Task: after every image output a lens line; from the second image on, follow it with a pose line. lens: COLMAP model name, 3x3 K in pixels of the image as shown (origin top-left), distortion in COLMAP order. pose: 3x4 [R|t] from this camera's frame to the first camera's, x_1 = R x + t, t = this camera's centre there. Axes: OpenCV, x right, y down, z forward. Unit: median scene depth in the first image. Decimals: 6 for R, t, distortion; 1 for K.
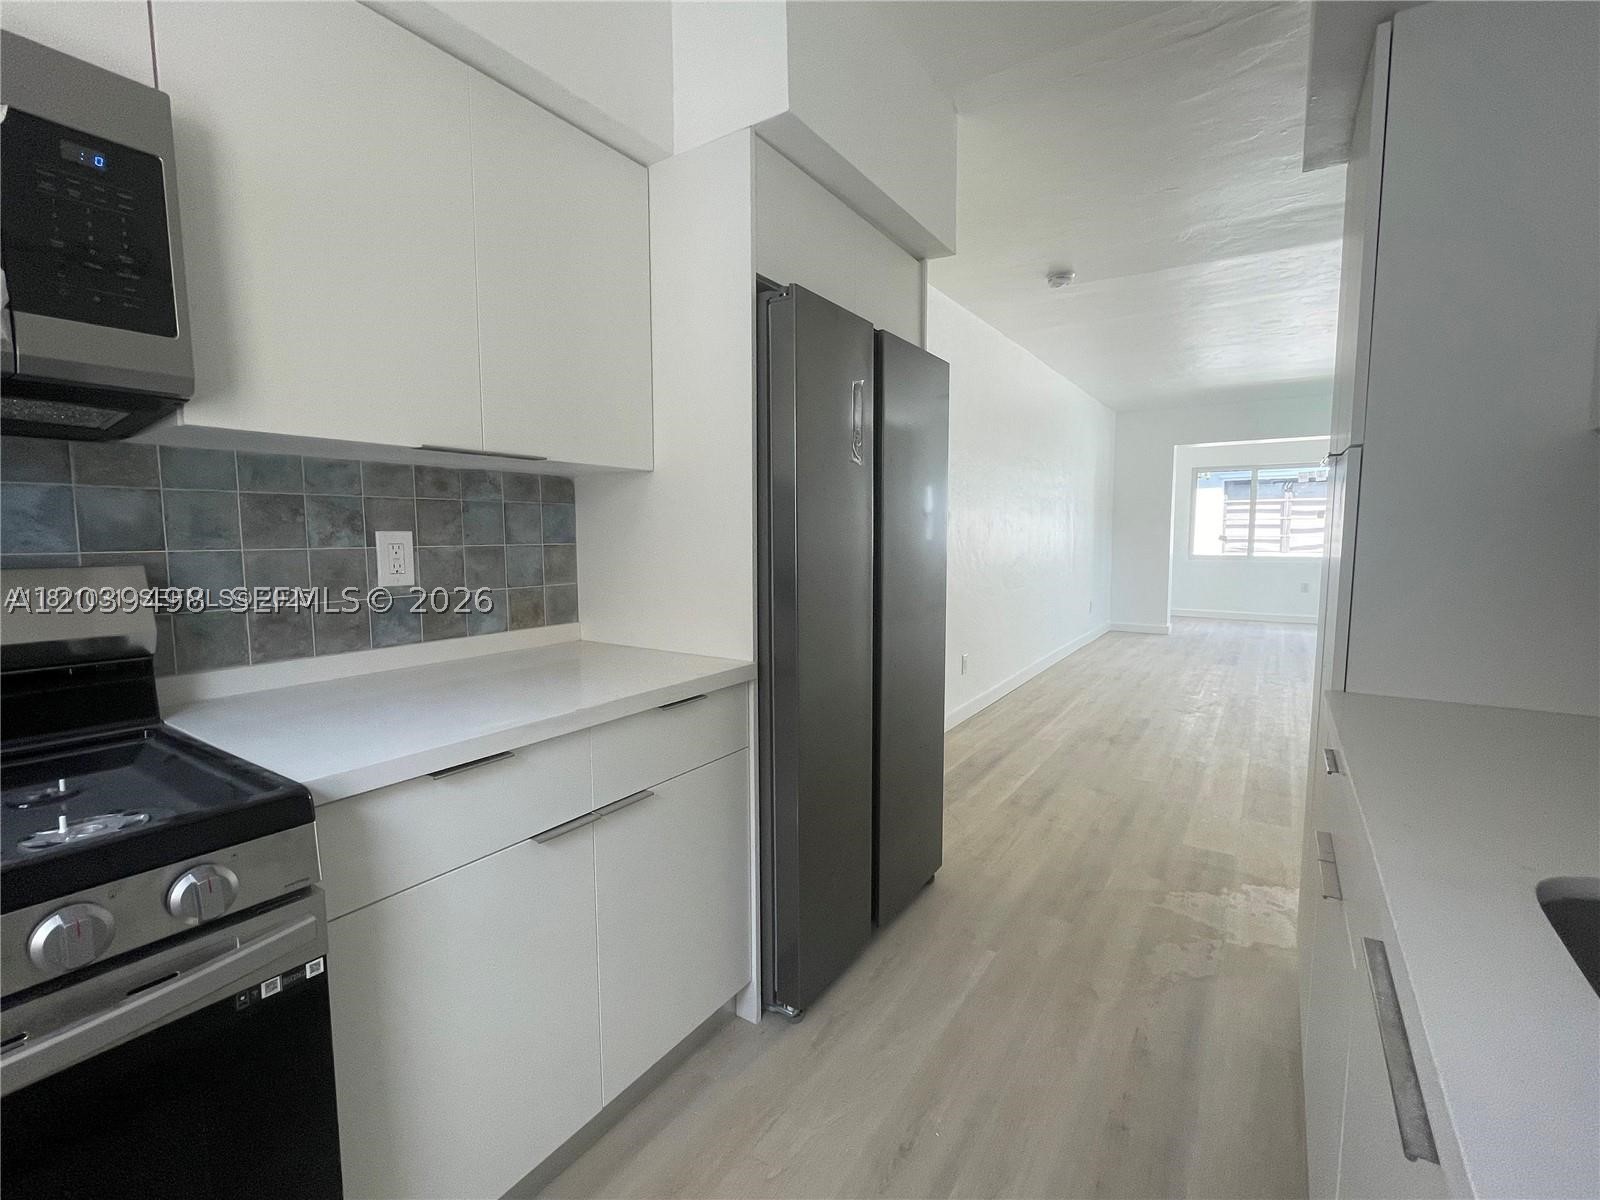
lens RADIAL K [[703.6, 0, 800.0], [0, 703.6, 600.0], [0, 0, 1]] dist [0.001197, -0.000013]
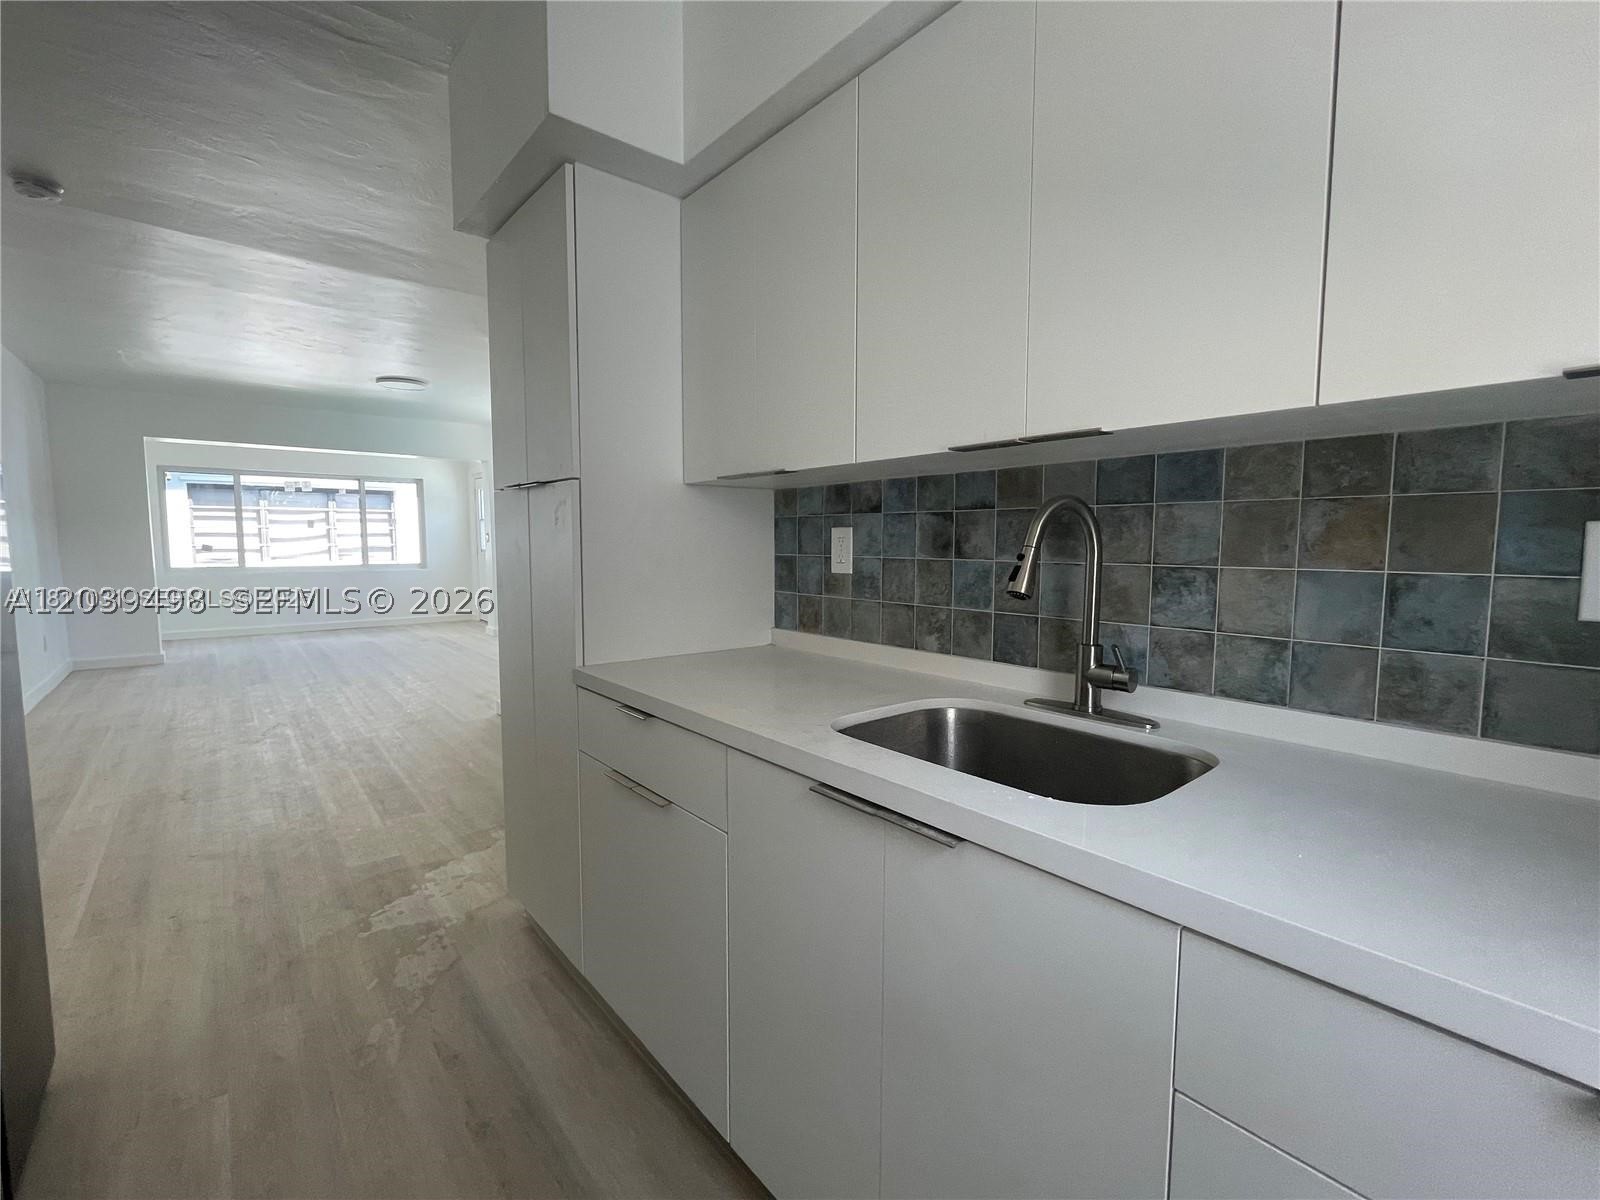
lens RADIAL K [[708.8, 0, 798.5], [0, 708.8, 593.7], [0, 0, 1]] dist [-0.003265, 0.000084]
pose [[0.282379, -0.067833, 0.956902, -0.131664], [0.089260, 0.995027, 0.044195, -0.007352], [-0.955141, 0.072933, 0.287029, 0.086060]]
